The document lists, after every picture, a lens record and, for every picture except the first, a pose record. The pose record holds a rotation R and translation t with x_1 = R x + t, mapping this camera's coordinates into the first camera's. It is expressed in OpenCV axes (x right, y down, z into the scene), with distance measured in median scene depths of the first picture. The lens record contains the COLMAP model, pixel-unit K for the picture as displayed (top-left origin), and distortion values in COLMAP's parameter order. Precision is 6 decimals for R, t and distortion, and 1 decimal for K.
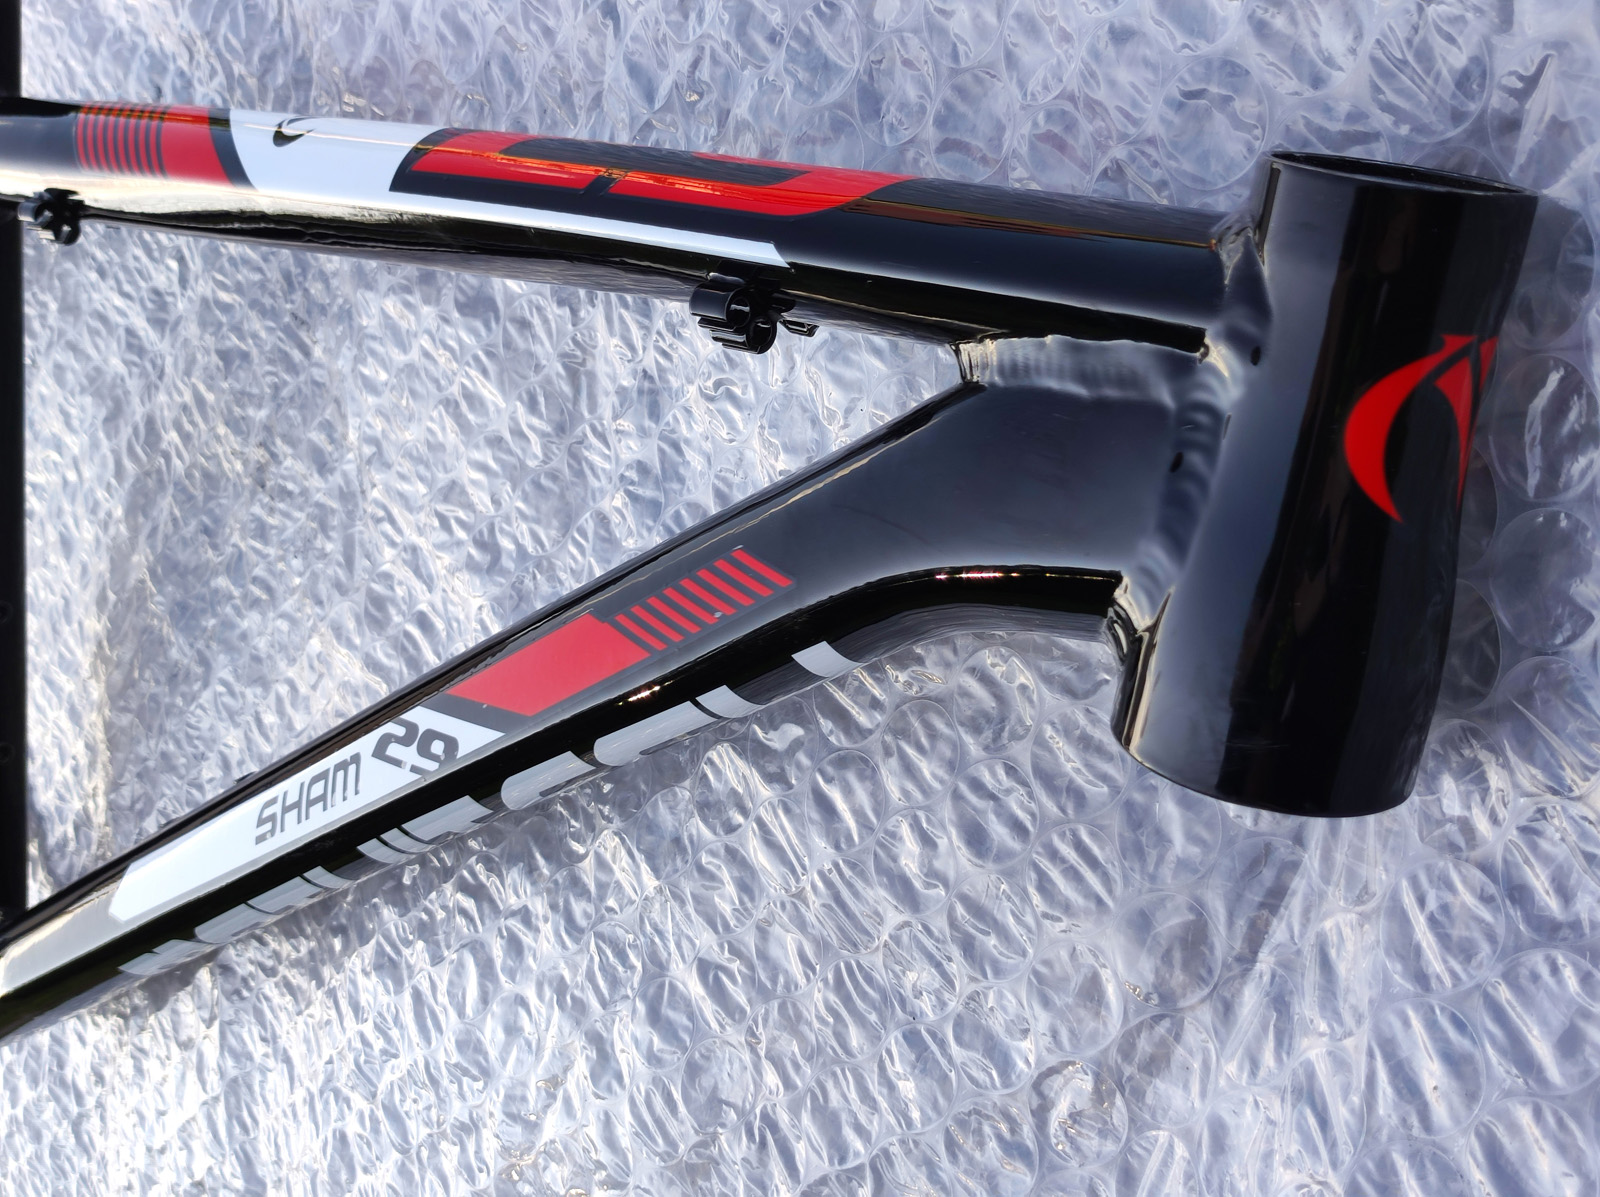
lens RADIAL K [[1866.1, 0, 800.0], [0, 1866.1, 598.5], [0, 0, 1]] dist [0.027370, -0.065449]
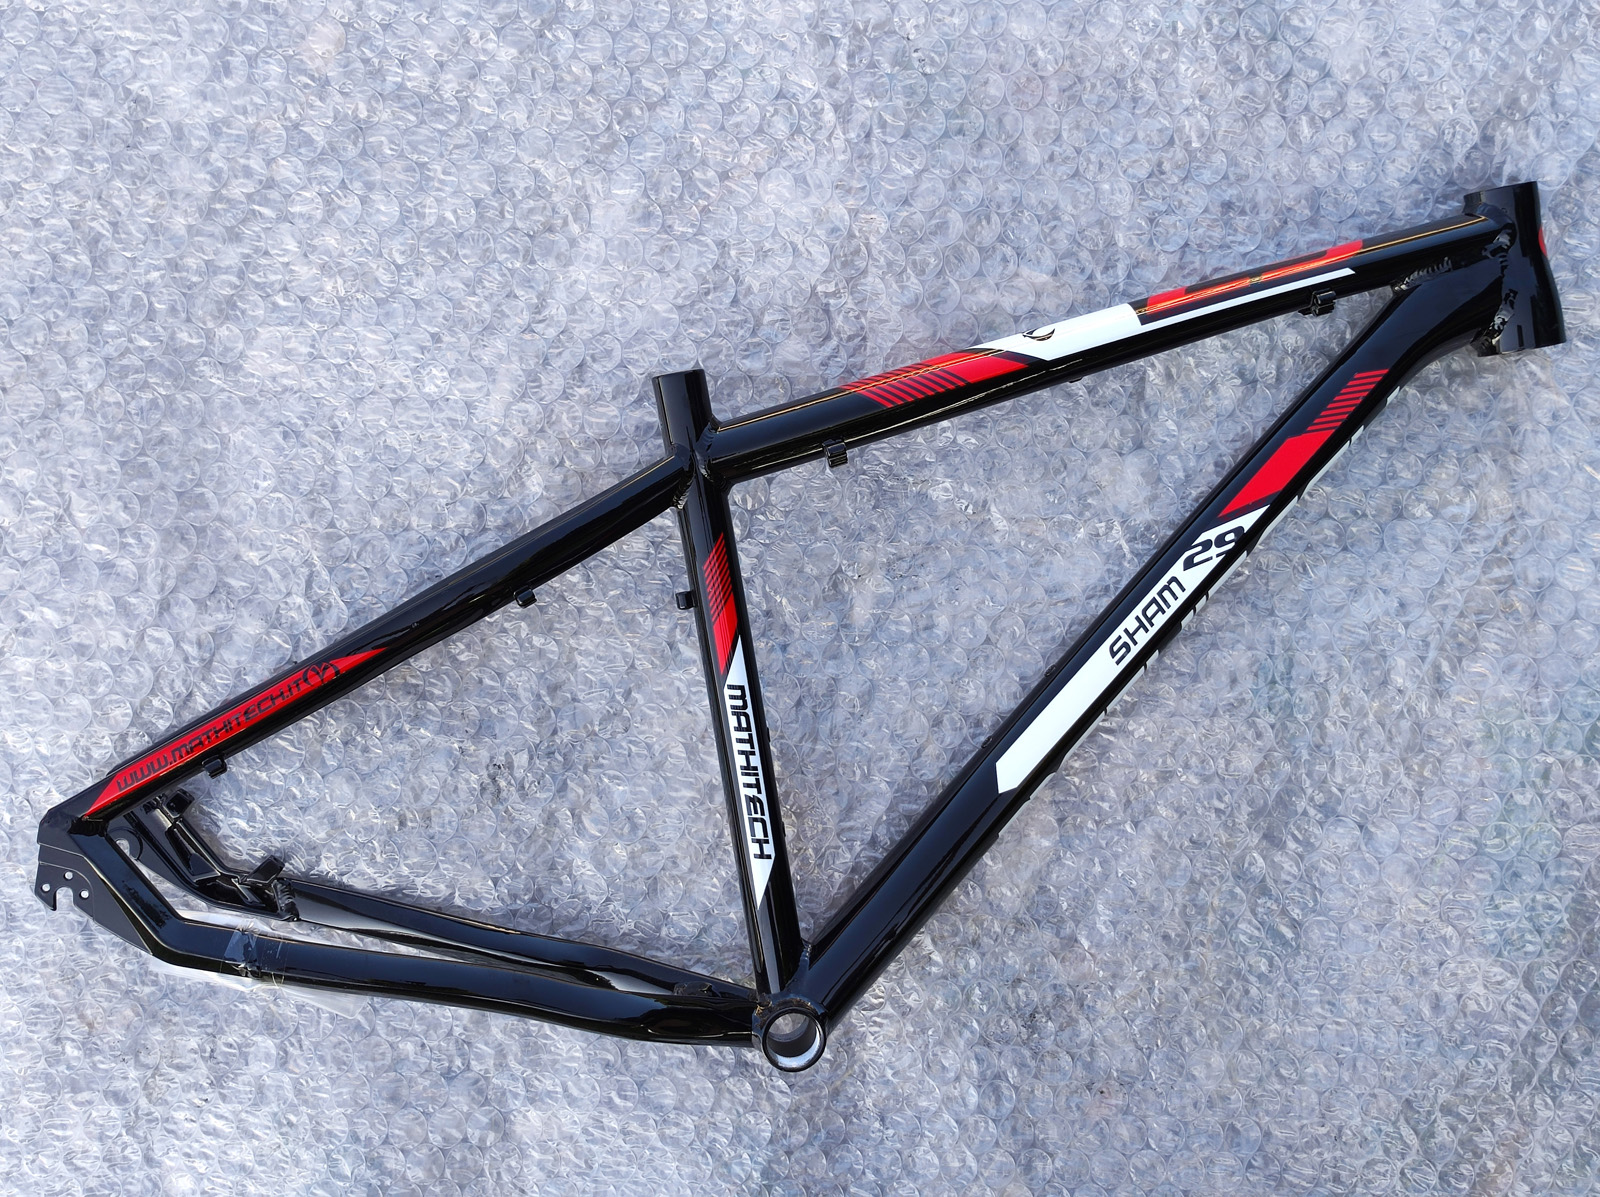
lens RADIAL K [[1866.1, 0, 800.0], [0, 1866.1, 598.5], [0, 0, 1]] dist [0.027370, -0.065449]
pose [[0.588503, -0.301945, 0.749995, -2.340871], [0.490417, 0.870815, -0.034231, -0.039225], [-0.642771, 0.387956, 0.660557, -0.191109]]
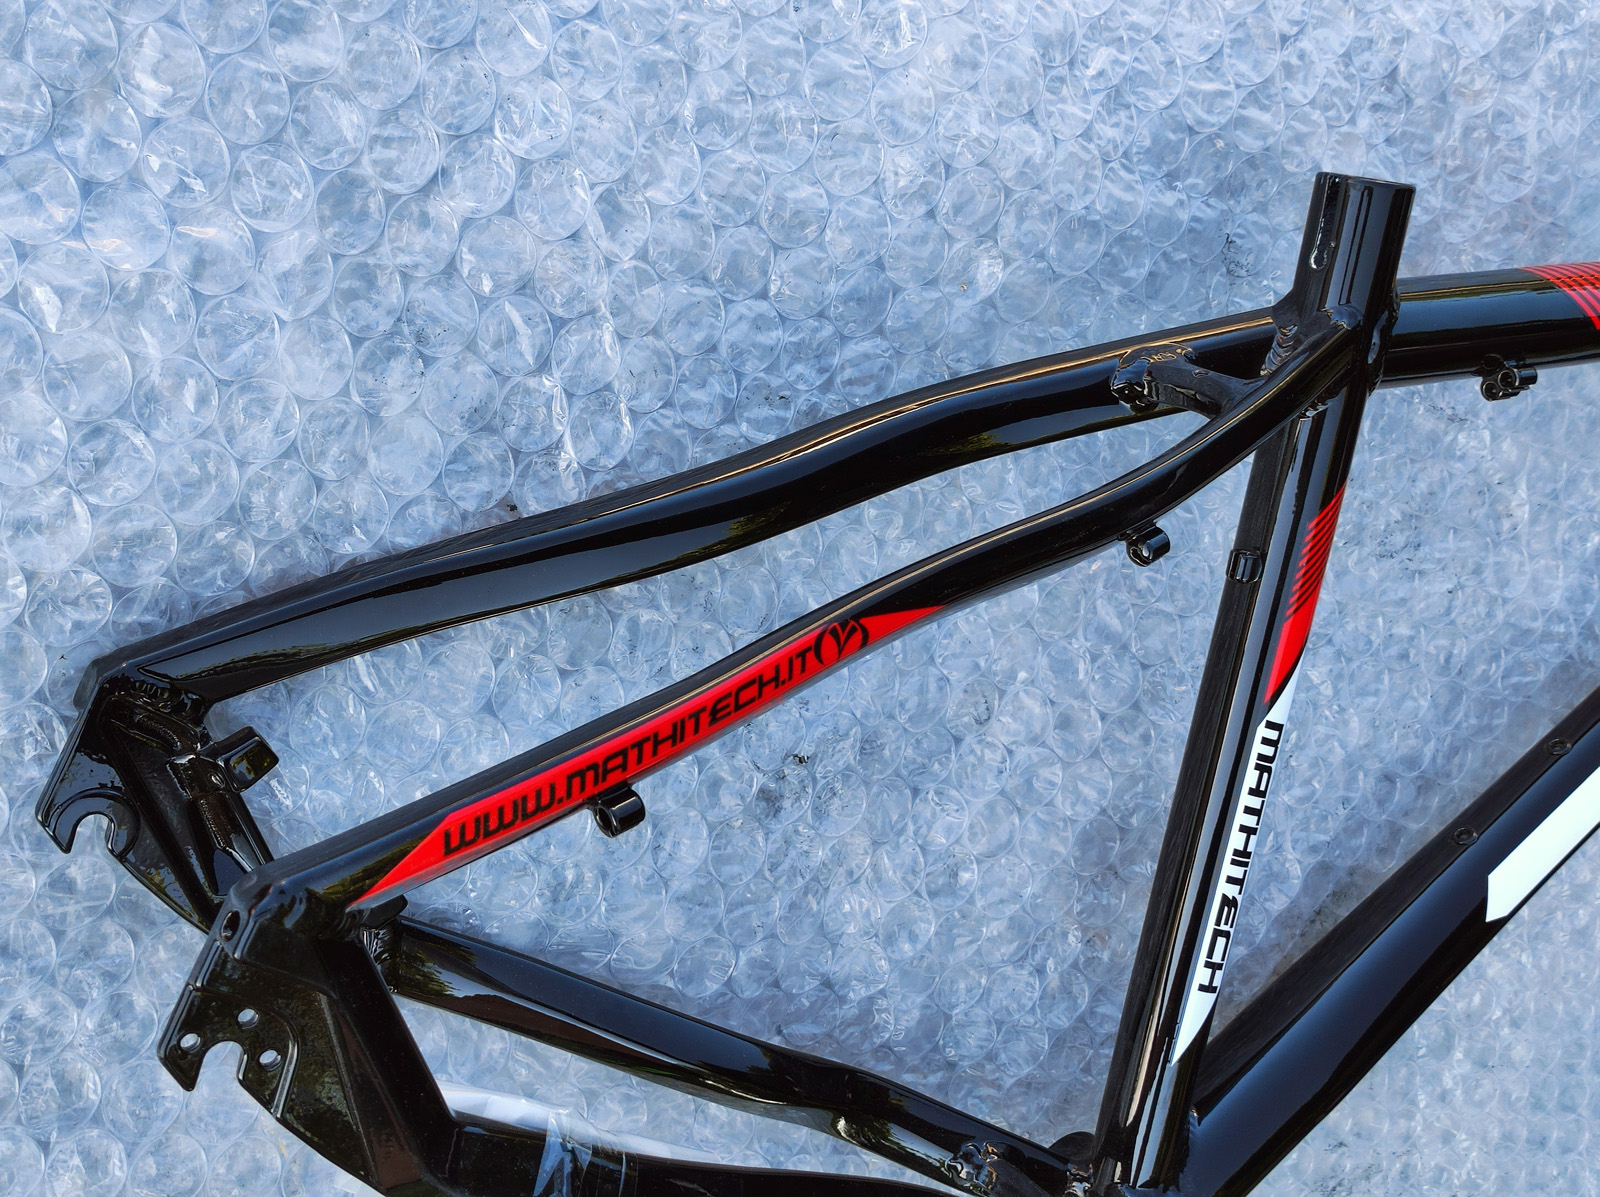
lens RADIAL K [[1918.7, 0, 800.0], [0, 1918.7, 598.5], [0, 0, 1]] dist [0.103645, -0.003438]
pose [[0.249506, -0.354040, 0.901334, -2.020335], [0.204919, 0.928996, 0.308180, -0.666133], [-0.946443, 0.107808, 0.304339, 1.333843]]
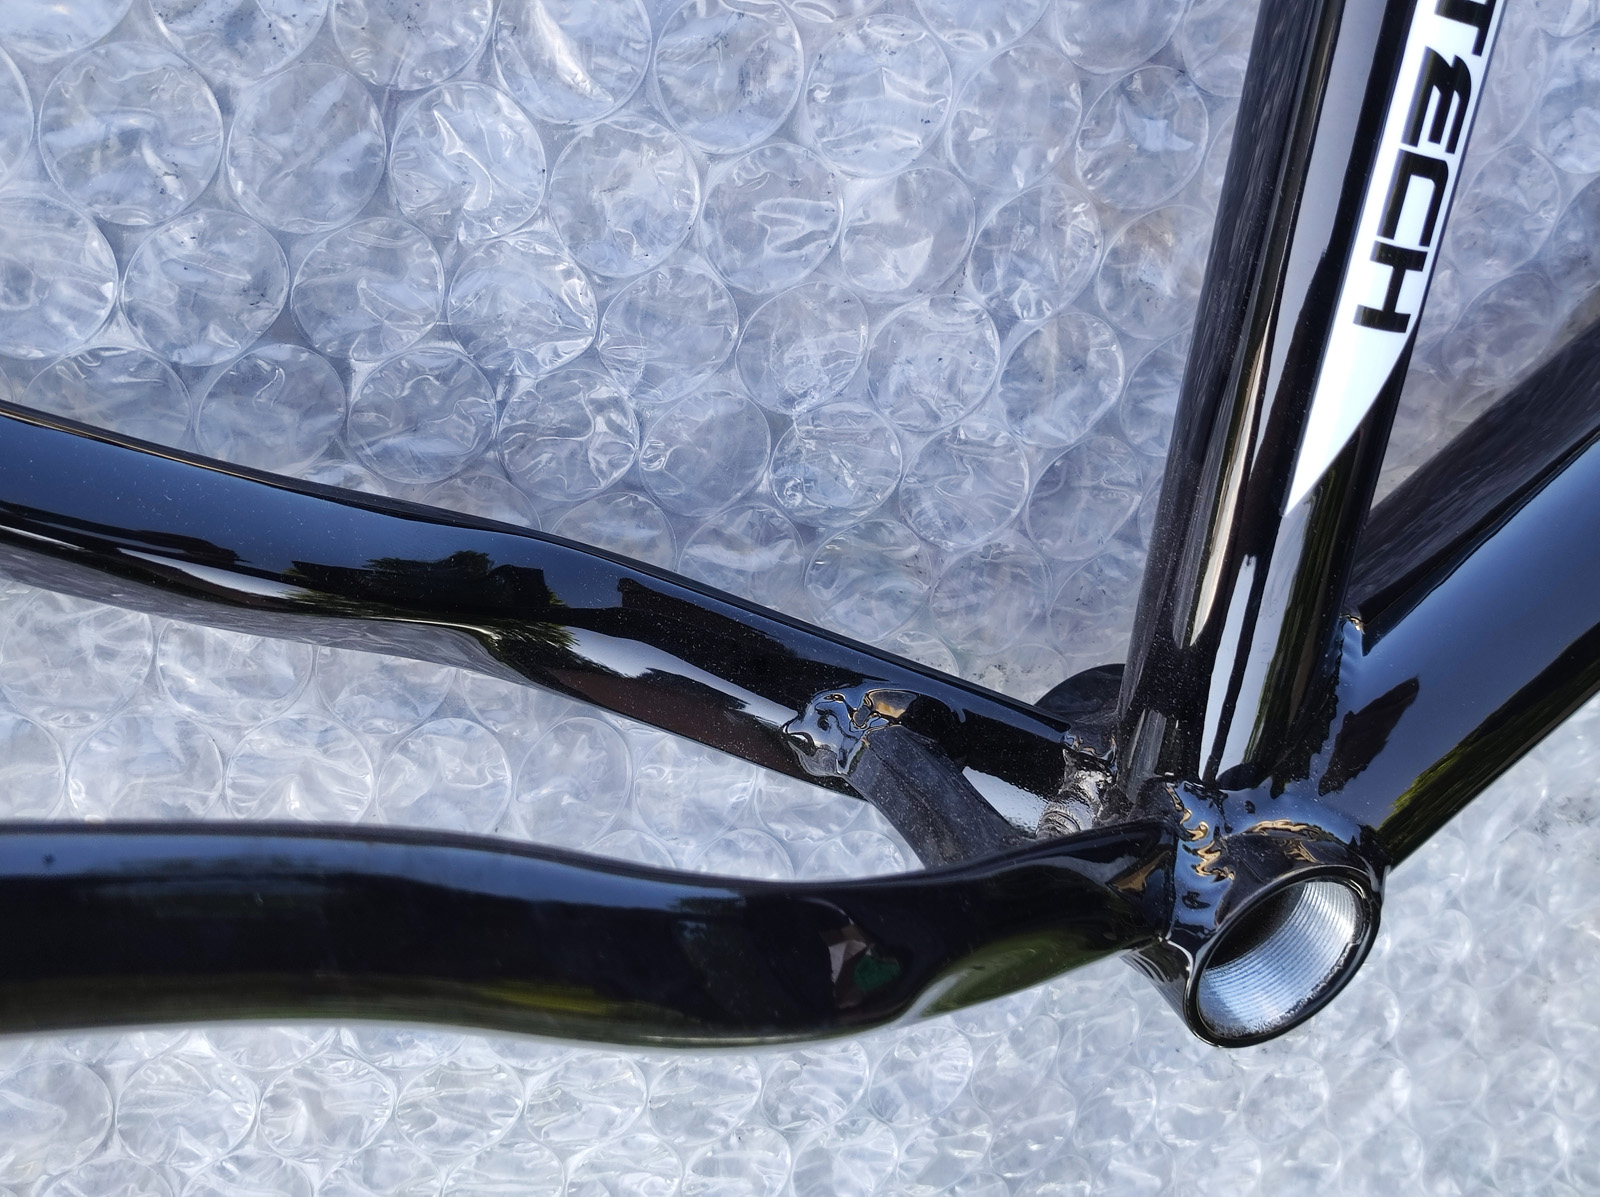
lens RADIAL K [[1866.1, 0, 800.0], [0, 1866.1, 598.5], [0, 0, 1]] dist [0.027370, -0.065449]
pose [[0.373812, -0.566878, 0.734108, -1.224903], [0.293221, 0.823122, 0.486305, -0.115530], [-0.879935, 0.033469, 0.473913, 1.413751]]
